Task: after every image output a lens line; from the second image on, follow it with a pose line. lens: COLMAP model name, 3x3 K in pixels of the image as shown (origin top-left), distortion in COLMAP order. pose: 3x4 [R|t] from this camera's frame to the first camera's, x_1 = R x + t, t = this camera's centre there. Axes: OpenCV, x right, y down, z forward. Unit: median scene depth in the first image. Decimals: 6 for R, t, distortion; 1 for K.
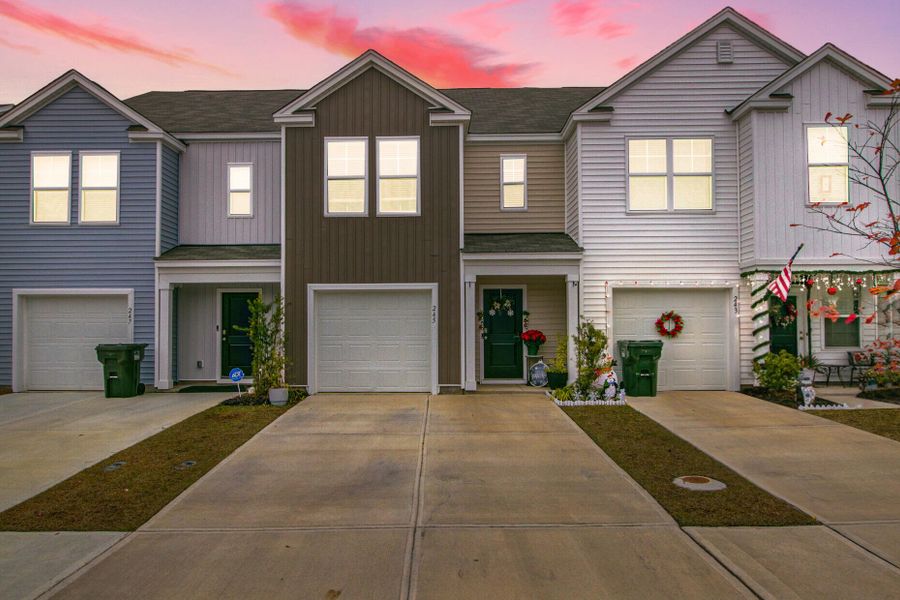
lens RADIAL K [[501.2, 0, 450.0], [0, 501.2, 300.0], [0, 0, 1]] dist [-0.000891, -0.000357]
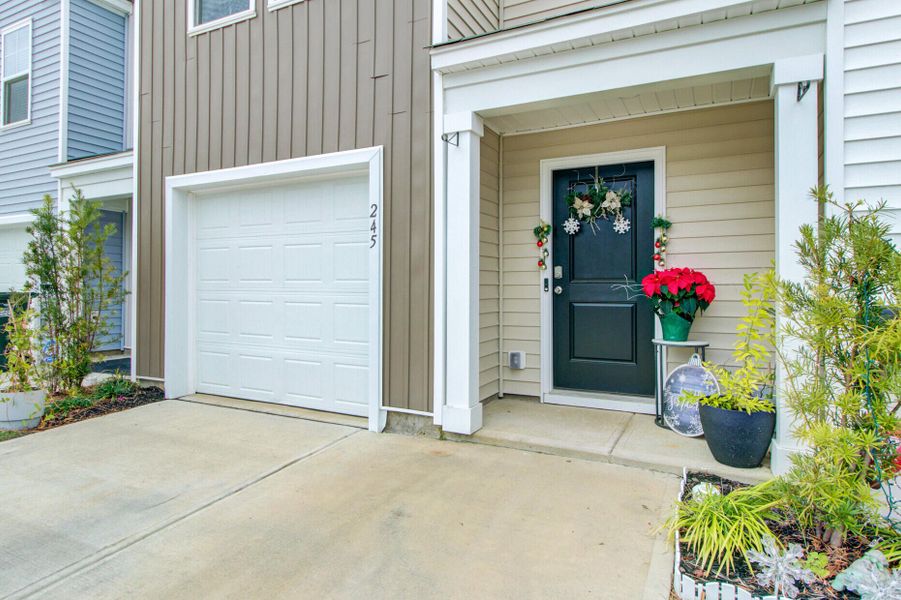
lens RADIAL K [[515.8, 0, 451.9], [0, 515.8, 277.1], [0, 0, 1]] dist [-0.002451, -0.000546]
pose [[0.900538, -0.000877, -0.434777, 0.195606], [0.018343, 0.999184, 0.035978, 0.054298], [0.434391, -0.040374, 0.899819, 0.657170]]
